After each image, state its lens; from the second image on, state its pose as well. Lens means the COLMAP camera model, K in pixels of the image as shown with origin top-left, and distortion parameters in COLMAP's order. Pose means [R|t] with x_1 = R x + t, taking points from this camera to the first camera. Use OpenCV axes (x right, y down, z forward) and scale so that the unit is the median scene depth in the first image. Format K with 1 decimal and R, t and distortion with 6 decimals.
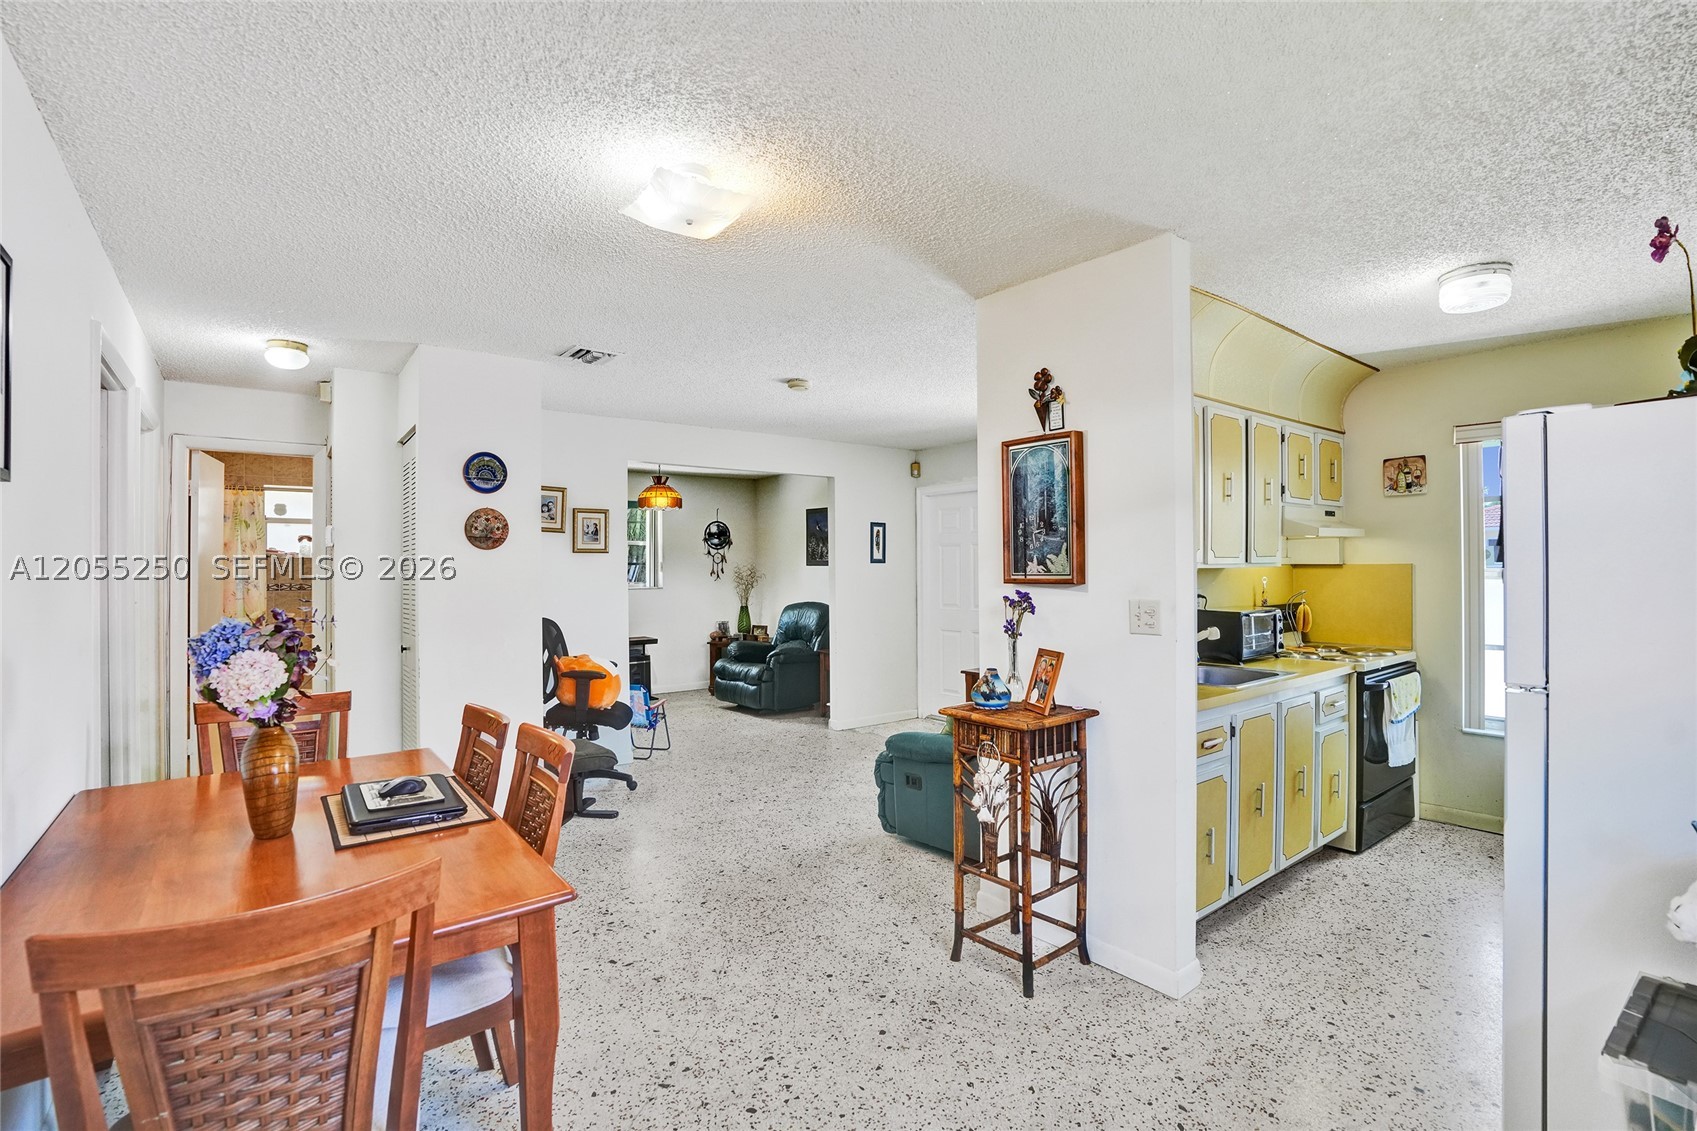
lens RADIAL K [[788.4, 0, 853.3], [0, 788.4, 565.7], [0, 0, 1]] dist [-0.068024, 0.033085]
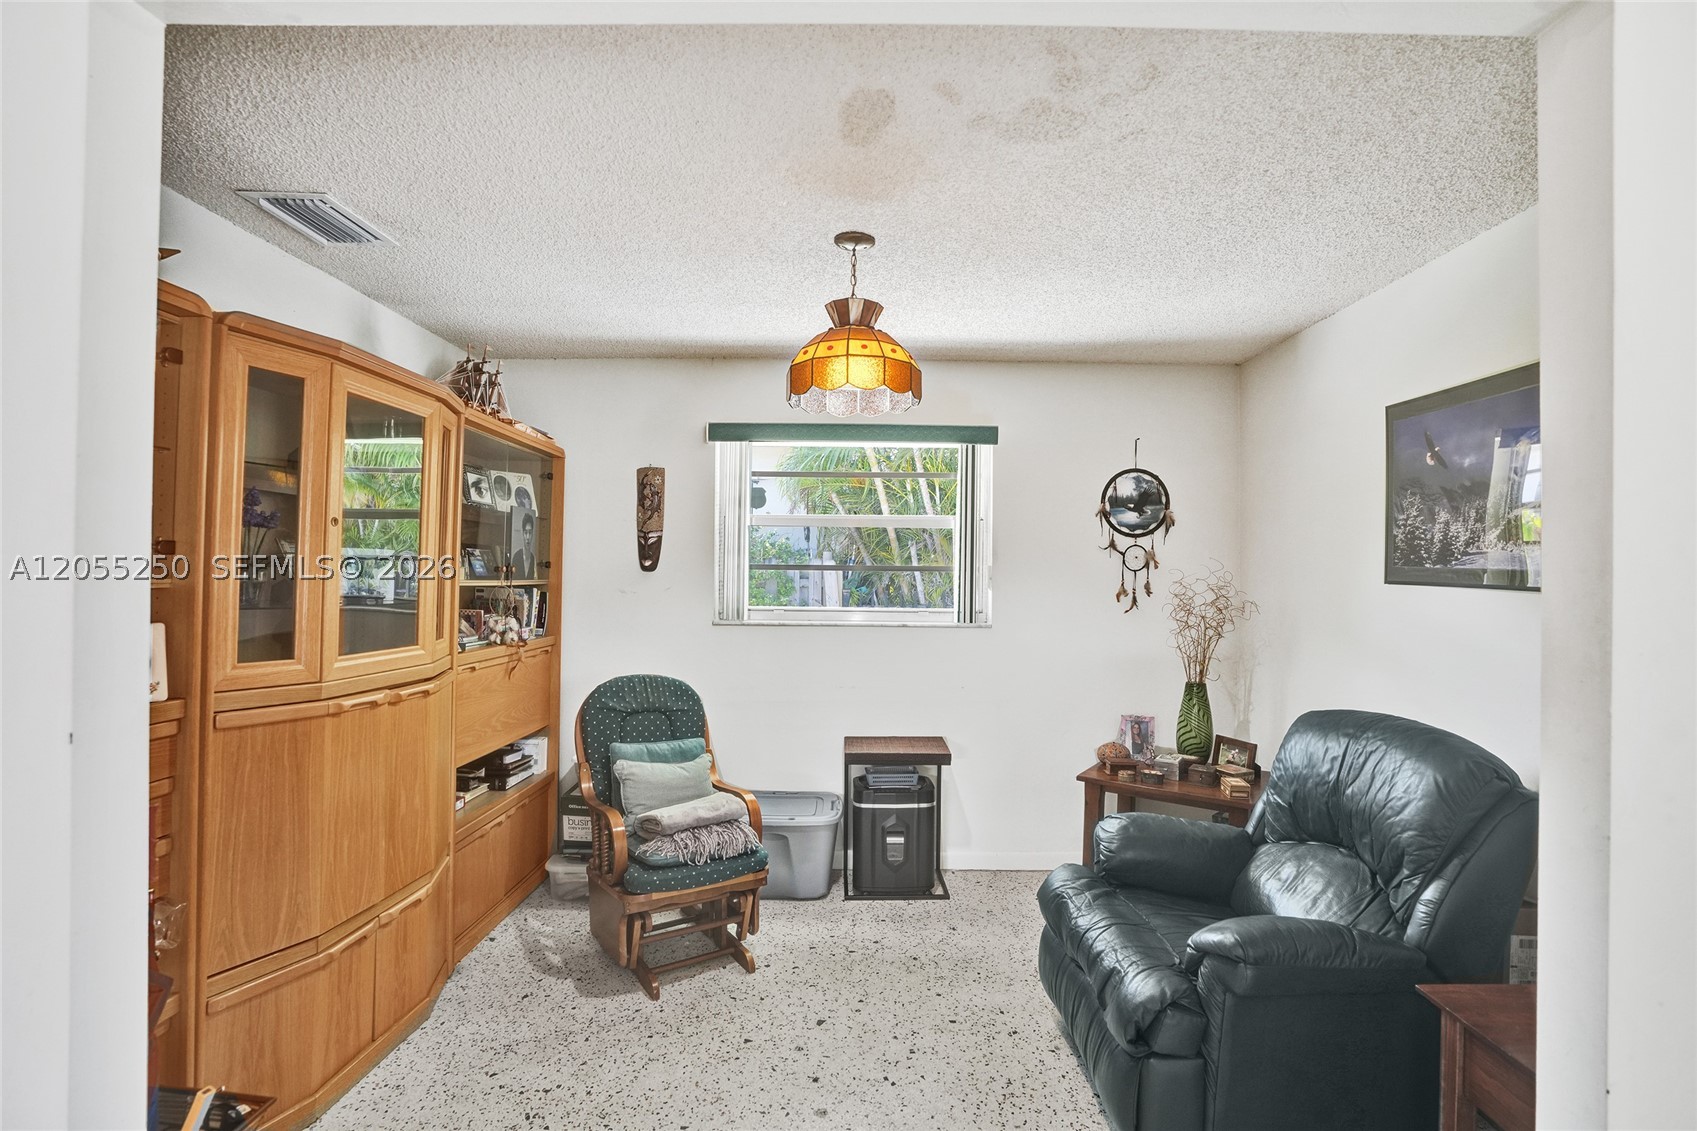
lens RADIAL K [[788.4, 0, 853.3], [0, 788.4, 565.7], [0, 0, 1]] dist [-0.068024, 0.033085]
pose [[0.780820, 0.014770, -0.624581, -0.046972], [-0.016632, 0.999858, 0.002852, -0.006908], [0.624534, 0.008161, 0.780955, 0.872043]]
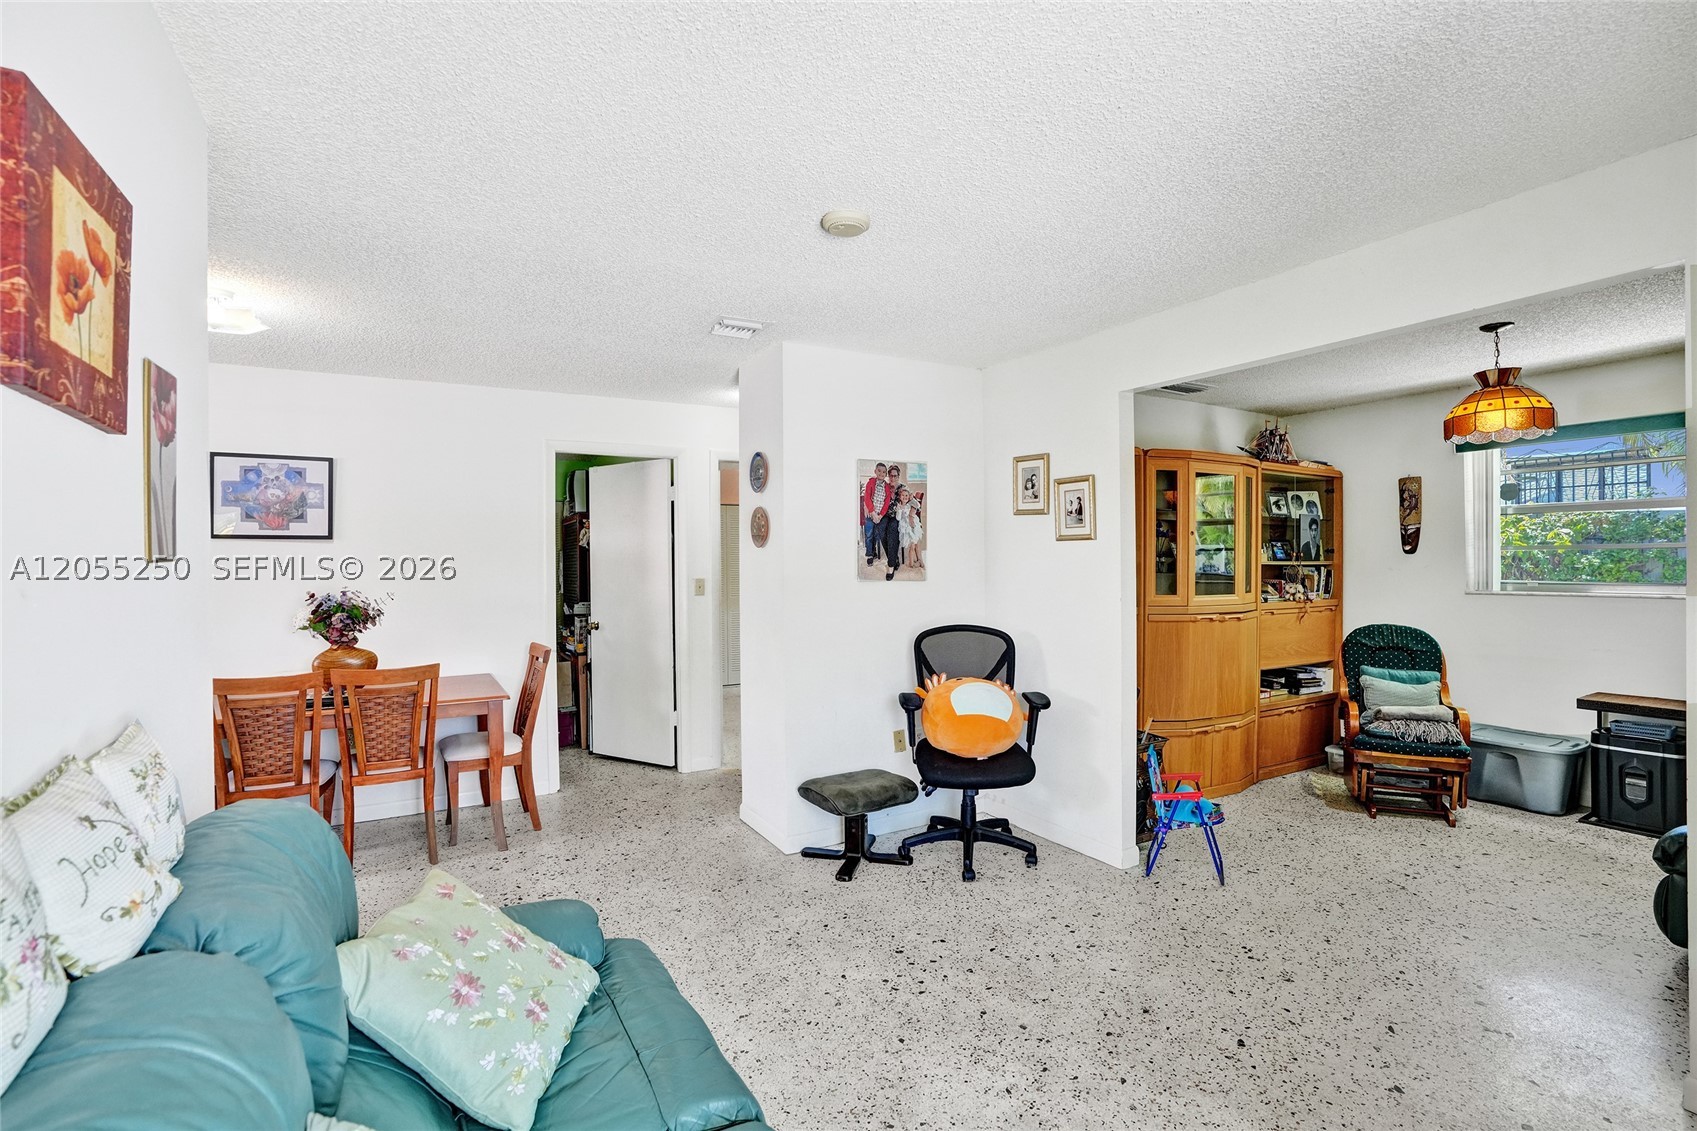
lens RADIAL K [[788.4, 0, 853.3], [0, 788.4, 565.7], [0, 0, 1]] dist [-0.068024, 0.033085]
pose [[-0.138460, 0.015943, -0.990240, 0.328010], [0.015490, 0.999783, 0.013931, -0.005992], [0.990247, -0.013410, -0.138677, 0.780440]]
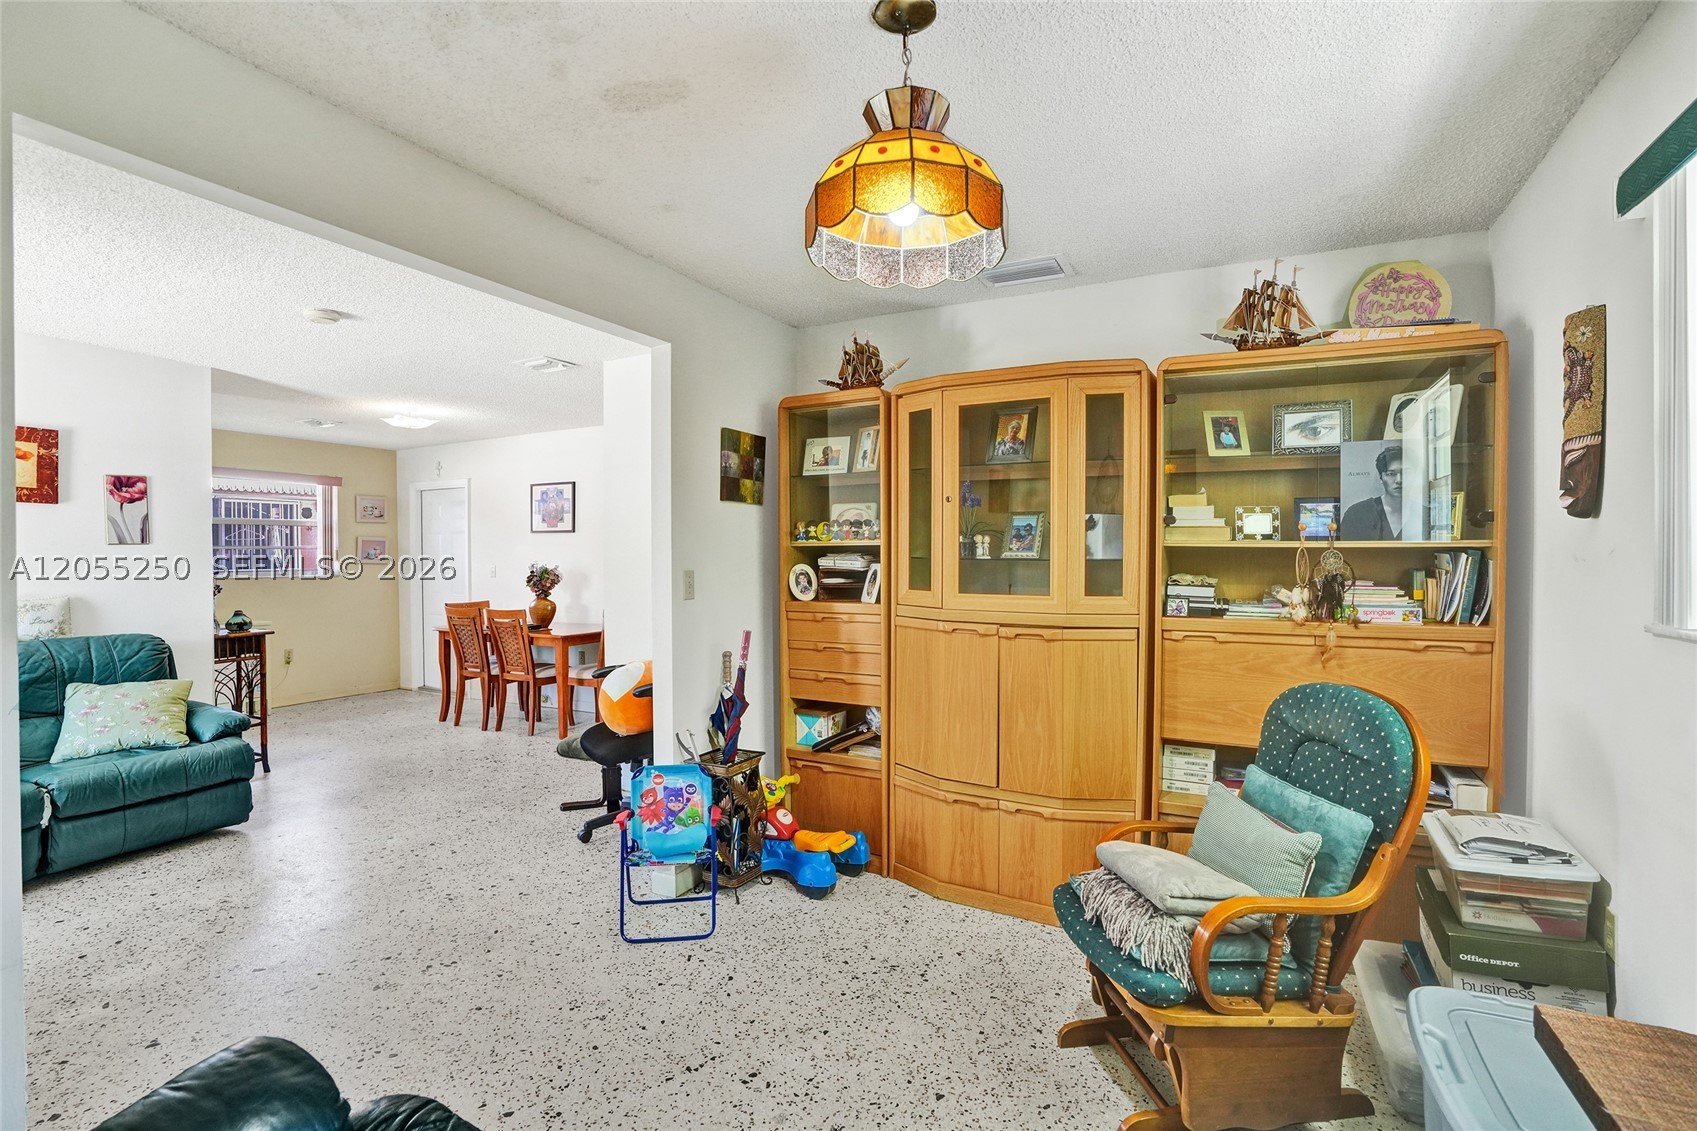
lens RADIAL K [[786.8, 0, 856.2], [0, 786.8, 567.4], [0, 0, 1]] dist [-0.076674, 0.033164]
pose [[-0.907073, 0.019870, -0.420504, -0.165780], [0.015090, 0.999778, 0.014692, 0.012528], [0.420702, 0.006981, -0.907172, 1.391847]]
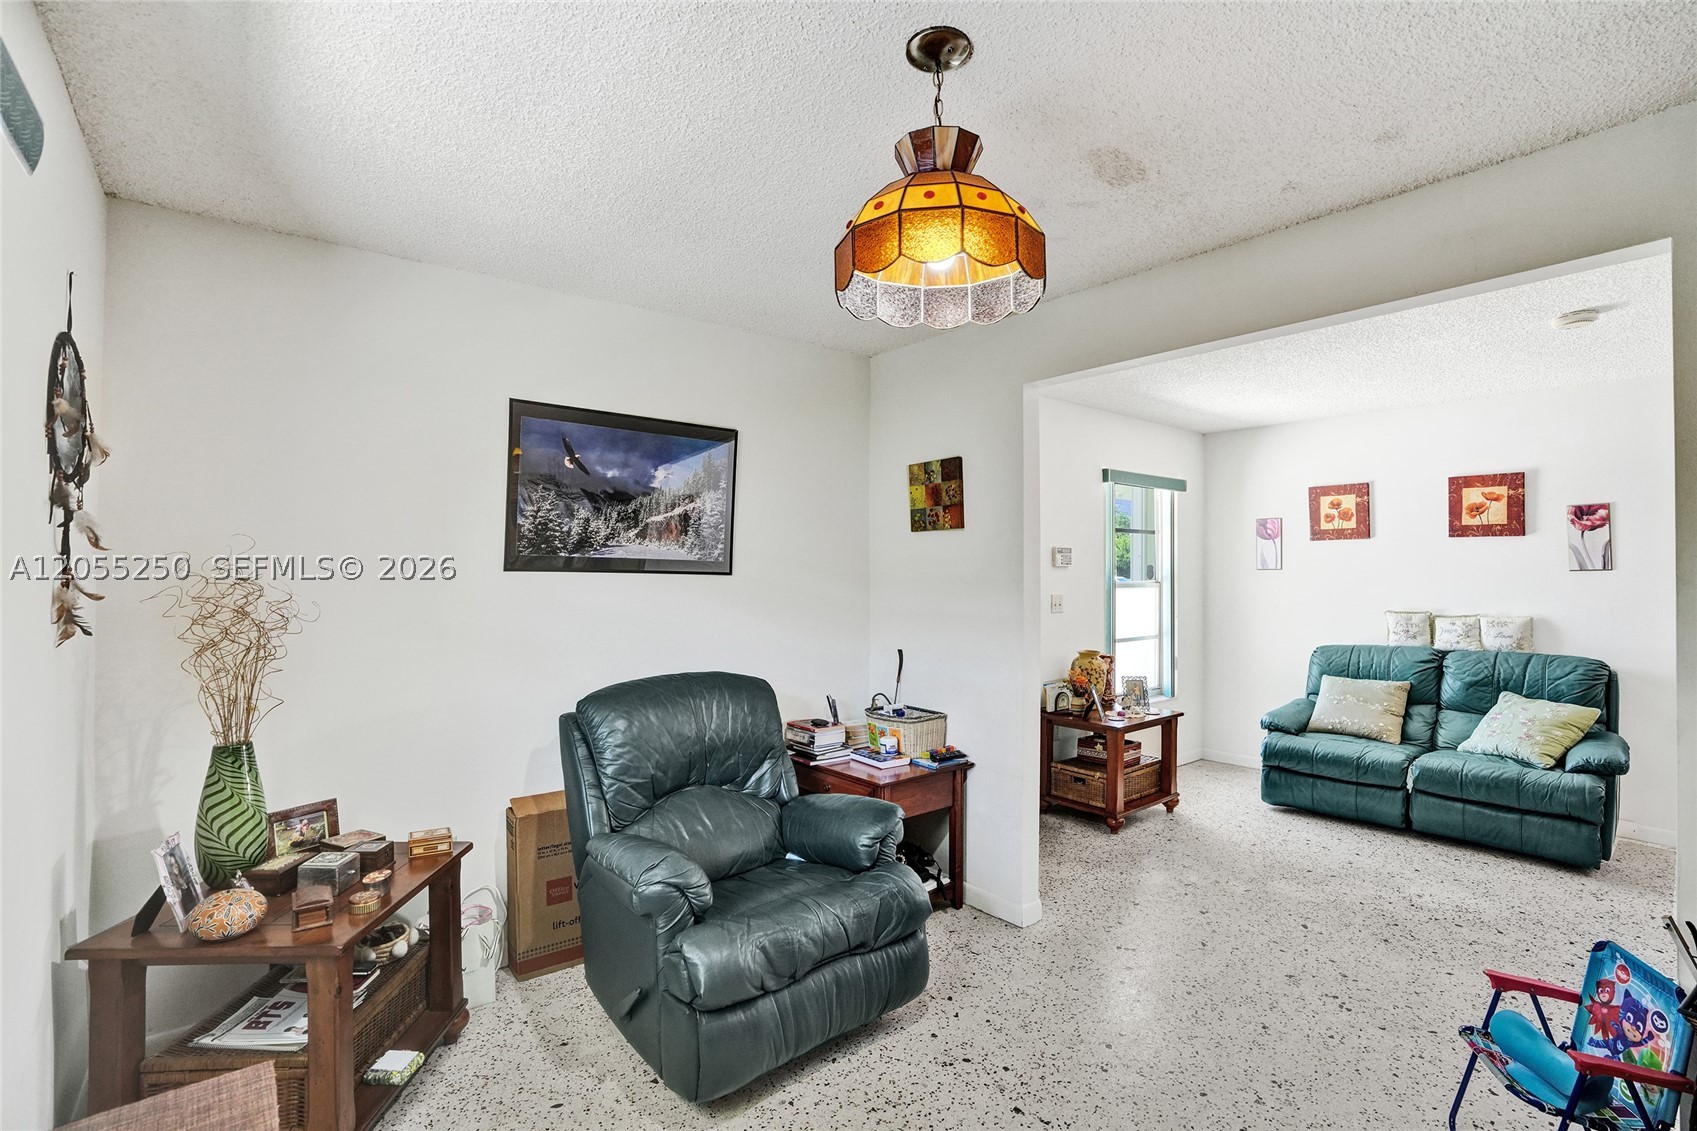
lens RADIAL K [[783.0, 0, 860.1], [0, 783.0, 565.1], [0, 0, 1]] dist [-0.069009, 0.027347]
pose [[-0.014498, 0.015472, 0.999775, -0.527304], [-0.005360, 0.999865, -0.015551, 0.001841], [-0.999881, -0.005584, -0.014413, 1.198468]]
